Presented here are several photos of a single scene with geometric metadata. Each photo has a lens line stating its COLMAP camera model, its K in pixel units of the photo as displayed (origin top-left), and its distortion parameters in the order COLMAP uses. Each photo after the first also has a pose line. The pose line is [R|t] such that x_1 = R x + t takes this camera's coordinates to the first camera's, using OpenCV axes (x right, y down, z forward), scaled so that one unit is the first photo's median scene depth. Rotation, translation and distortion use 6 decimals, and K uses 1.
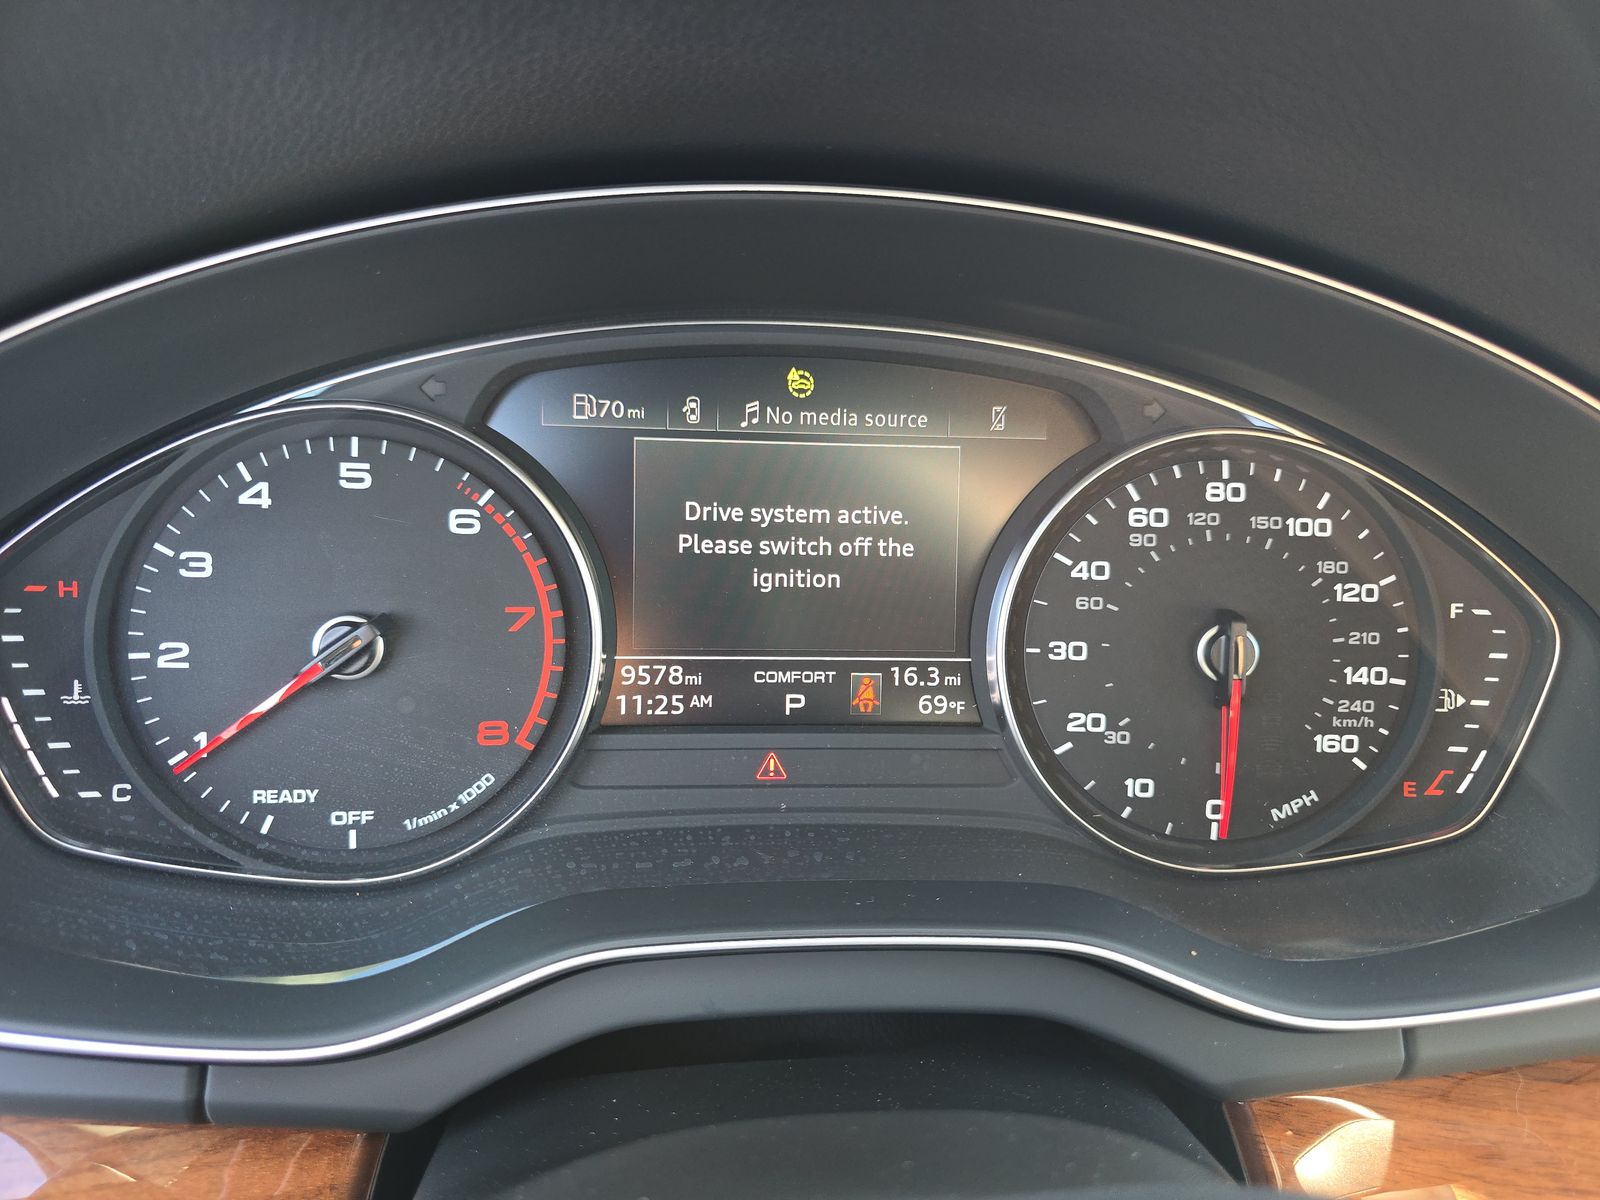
lens RADIAL K [[1098.3, 0, 792.9], [0, 1098.3, 589.9], [0, 0, 1]] dist [0.009272, -0.026847]
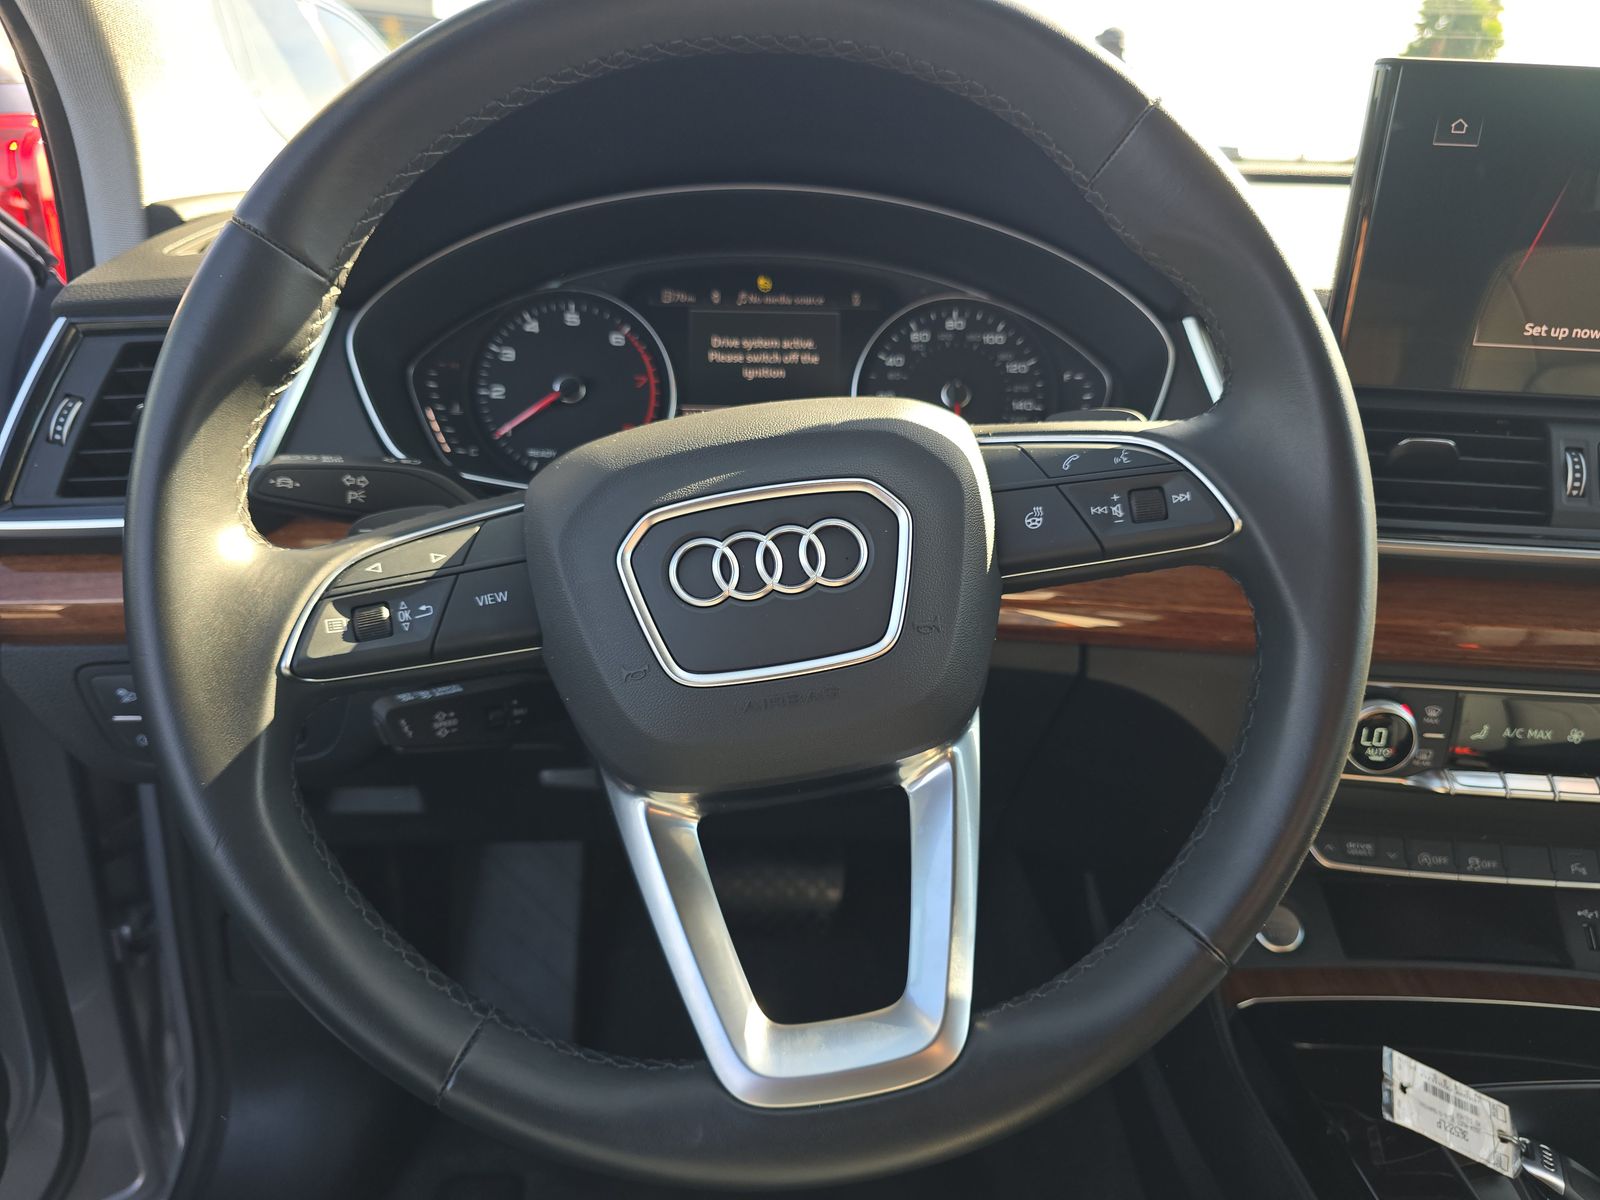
lens RADIAL K [[1098.3, 0, 812.0], [0, 1098.3, 597.6], [0, 0, 1]] dist [0.009272, -0.026847]
pose [[0.998604, -0.016905, -0.050042, 0.204363], [0.012744, 0.996524, -0.082328, 0.630099], [0.051260, 0.081575, 0.995348, -1.158457]]
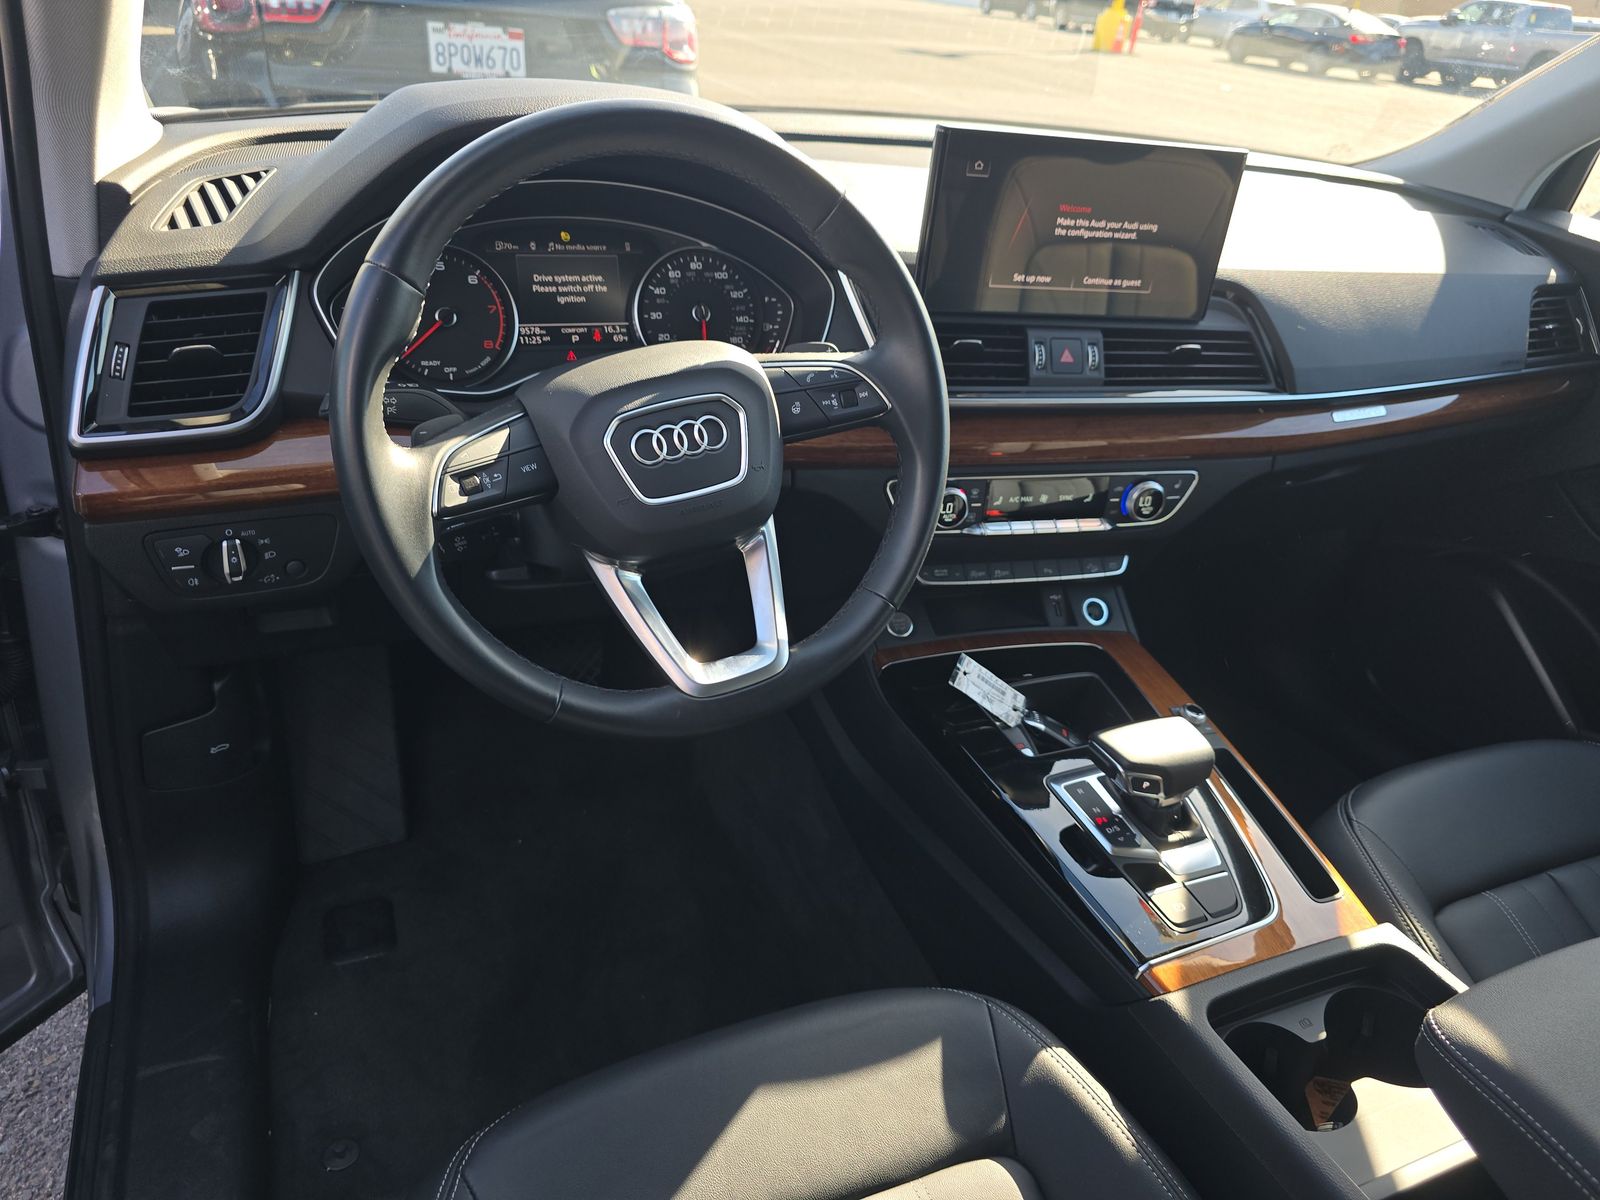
lens RADIAL K [[1098.3, 0, 813.9], [0, 1098.3, 615.7], [0, 0, 1]] dist [0.009272, -0.026847]
pose [[0.946488, -0.127309, 0.296567, -0.408175], [0.097611, 0.988795, 0.112942, 0.630140], [-0.307623, -0.077950, 0.948310, -2.413652]]
